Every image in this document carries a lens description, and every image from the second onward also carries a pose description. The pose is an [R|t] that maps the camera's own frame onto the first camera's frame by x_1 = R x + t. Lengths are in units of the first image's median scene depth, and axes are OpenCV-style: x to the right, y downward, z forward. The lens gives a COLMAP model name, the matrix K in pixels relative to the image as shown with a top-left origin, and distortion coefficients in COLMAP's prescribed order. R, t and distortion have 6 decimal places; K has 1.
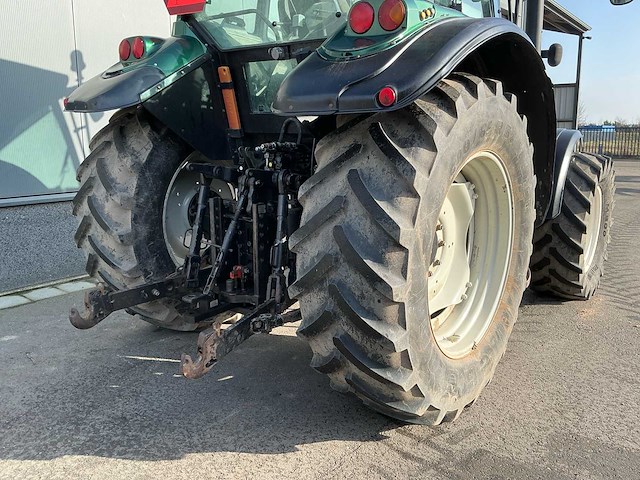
lens RADIAL K [[529.7, 0, 322.8], [0, 529.7, 239.6], [0, 0, 1]] dist [0.089127, -0.176688]
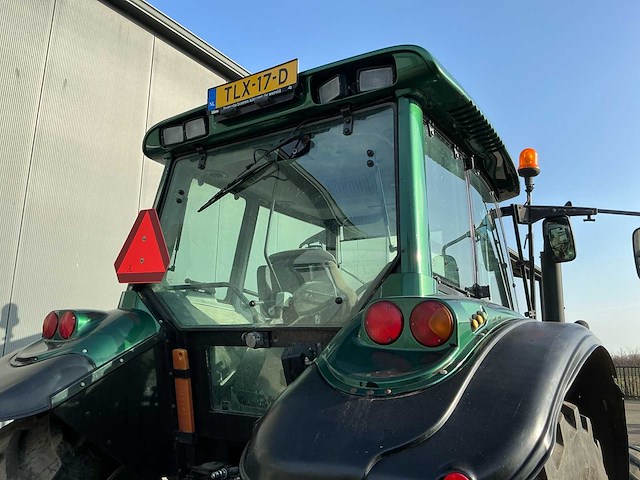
lens RADIAL K [[529.7, 0, 321.6], [0, 529.7, 237.1], [0, 0, 1]] dist [0.089127, -0.176688]
pose [[0.997826, 0.034284, 0.056287, -0.036733], [-0.008152, 0.911692, -0.410793, -0.174096], [-0.065400, 0.409442, 0.909989, 0.253958]]
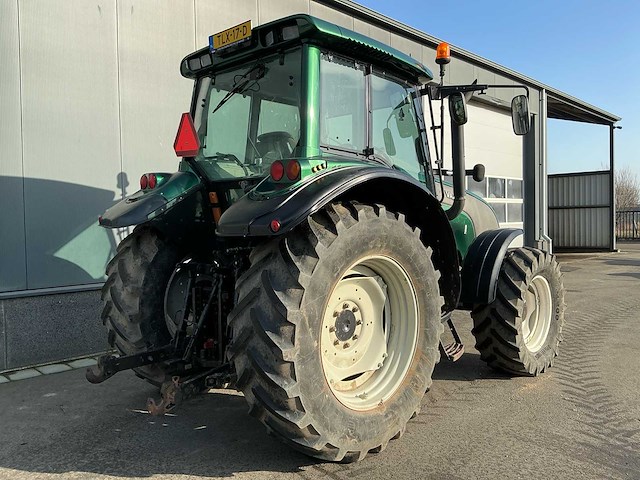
lens RADIAL K [[529.7, 0, 321.0], [0, 529.7, 239.2], [0, 0, 1]] dist [0.089127, -0.176688]
pose [[0.993516, -0.010364, -0.113218, 0.270447], [-0.007461, 0.987746, -0.155892, 0.009173], [0.113447, 0.155726, 0.981264, -0.323734]]
